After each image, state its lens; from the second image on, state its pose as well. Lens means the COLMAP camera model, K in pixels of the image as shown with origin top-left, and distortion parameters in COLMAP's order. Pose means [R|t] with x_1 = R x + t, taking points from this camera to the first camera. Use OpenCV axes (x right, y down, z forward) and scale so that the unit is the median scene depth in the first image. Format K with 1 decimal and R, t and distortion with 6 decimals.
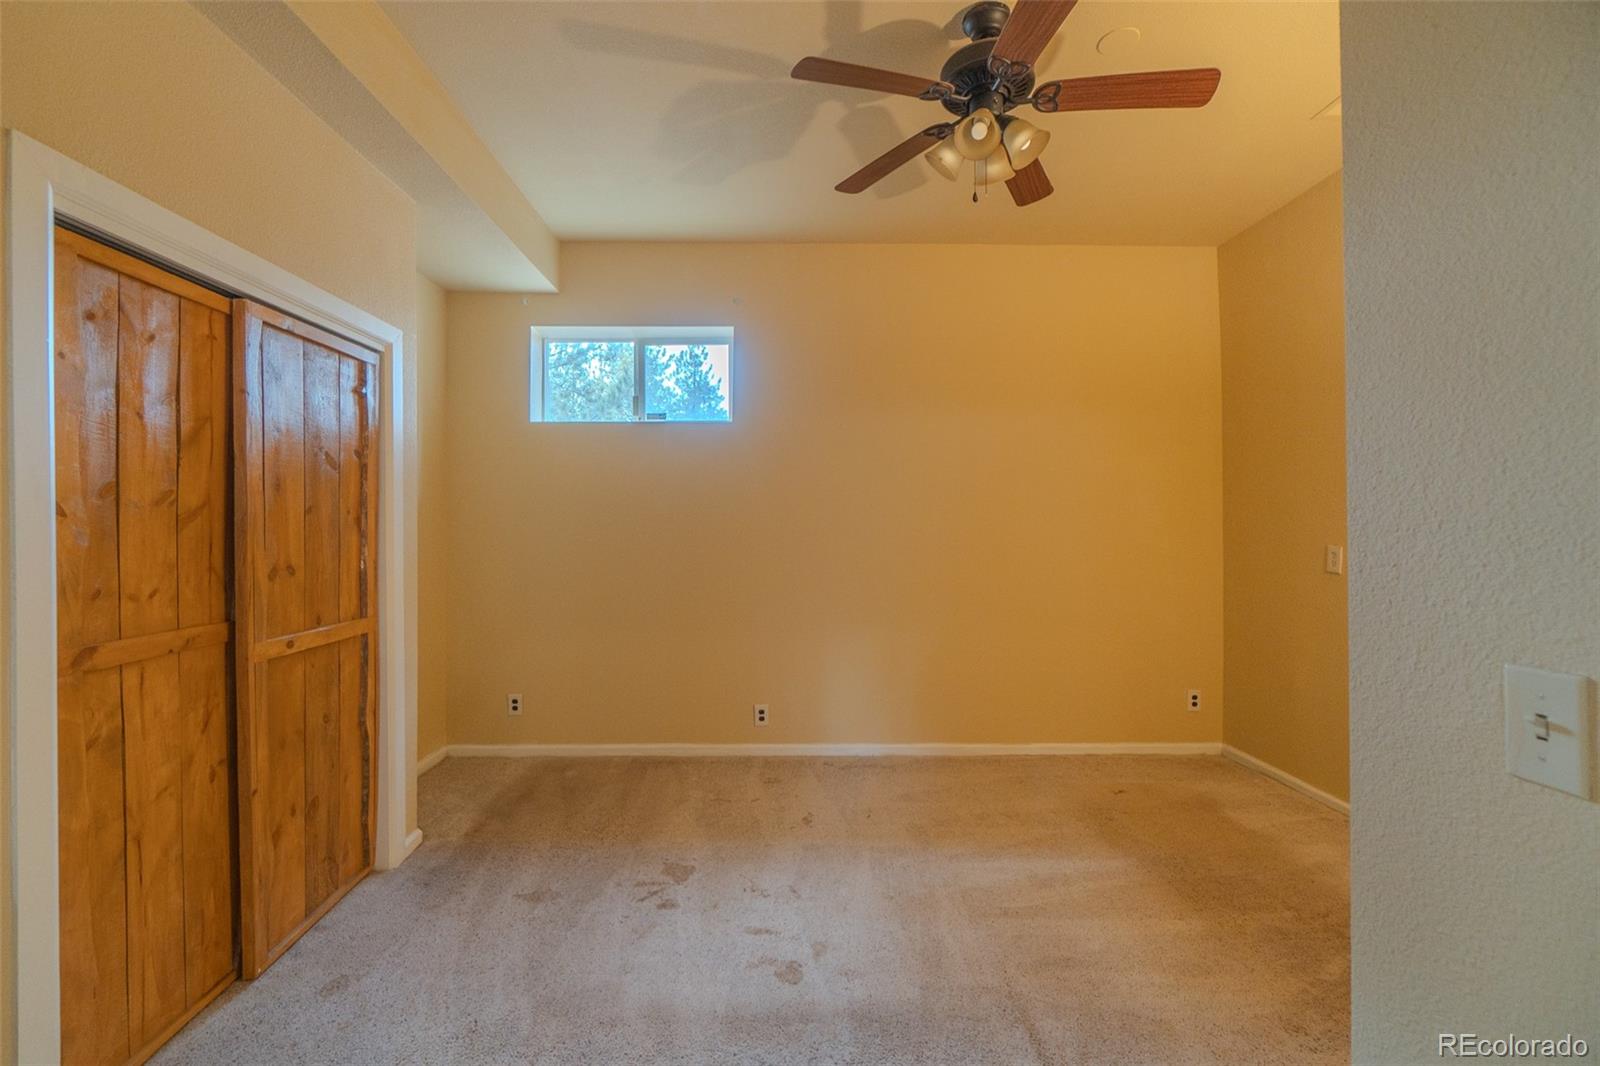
lens RADIAL K [[691.9, 0, 785.6], [0, 691.9, 533.1], [0, 0, 1]] dist [-0.004552, 0.000091]
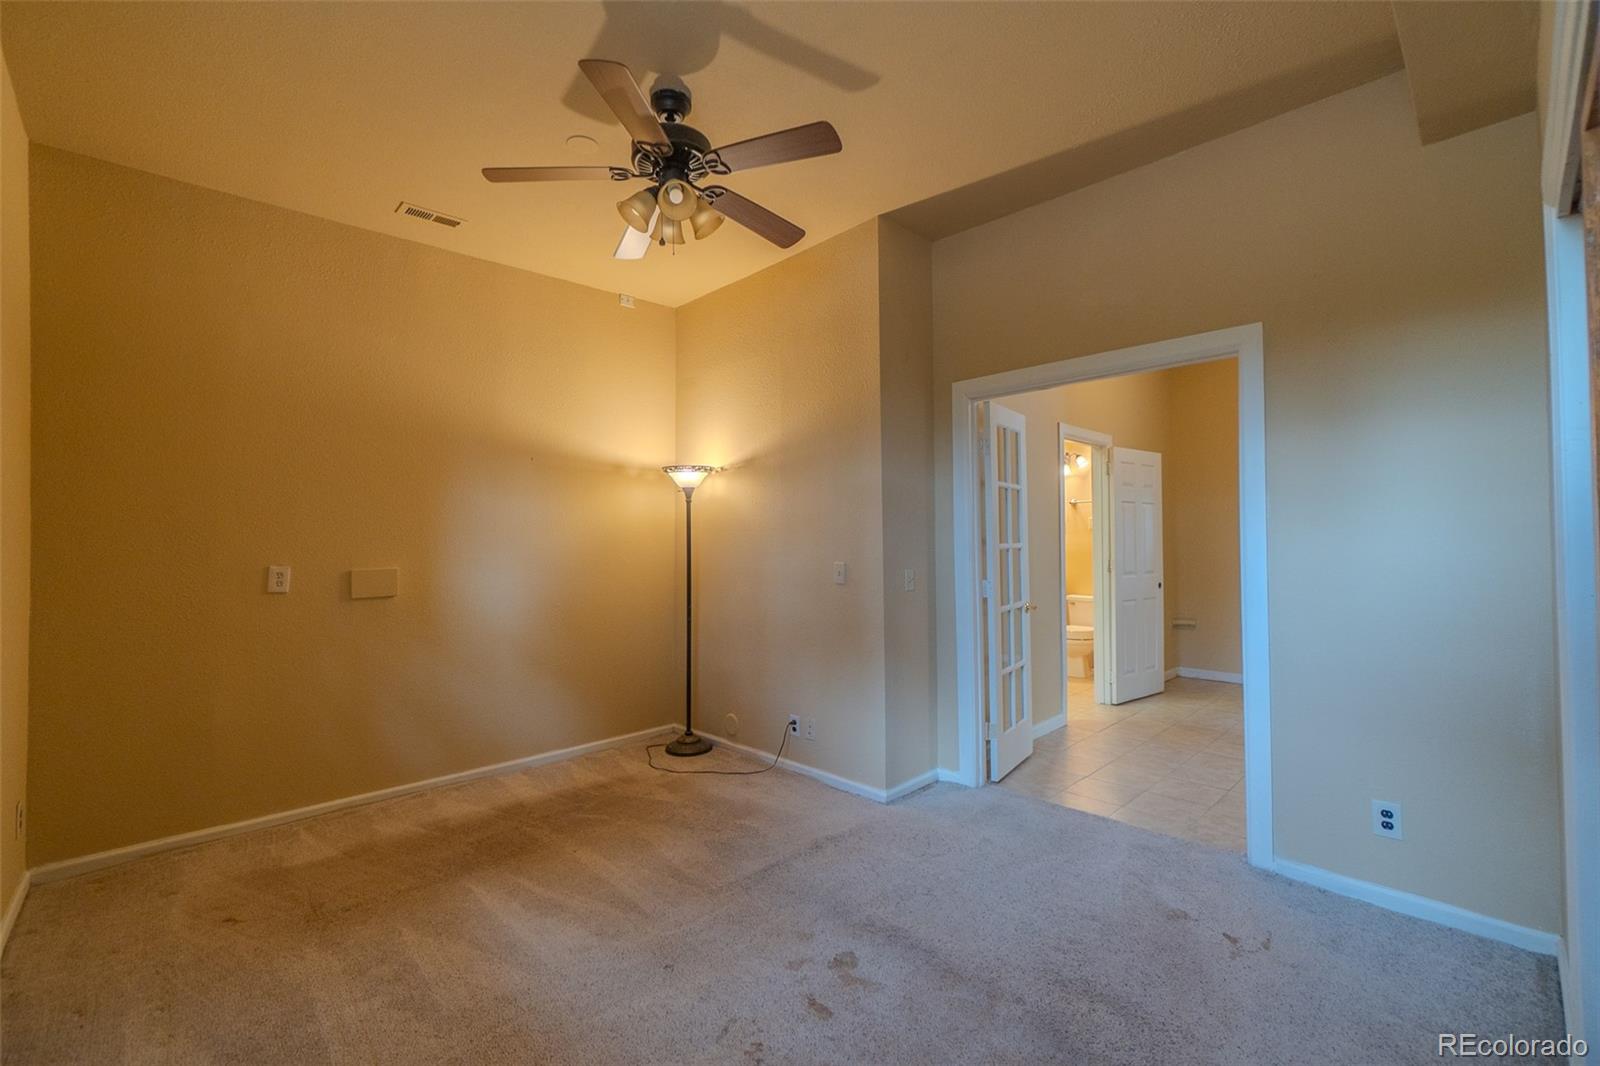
lens RADIAL K [[691.9, 0, 783.7], [0, 691.9, 533.9], [0, 0, 1]] dist [-0.004552, 0.000091]
pose [[-0.694151, 0.018912, 0.719581, -0.461118], [0.011630, 0.999819, -0.015057, -0.005659], [-0.719735, -0.002083, -0.694246, 1.174841]]
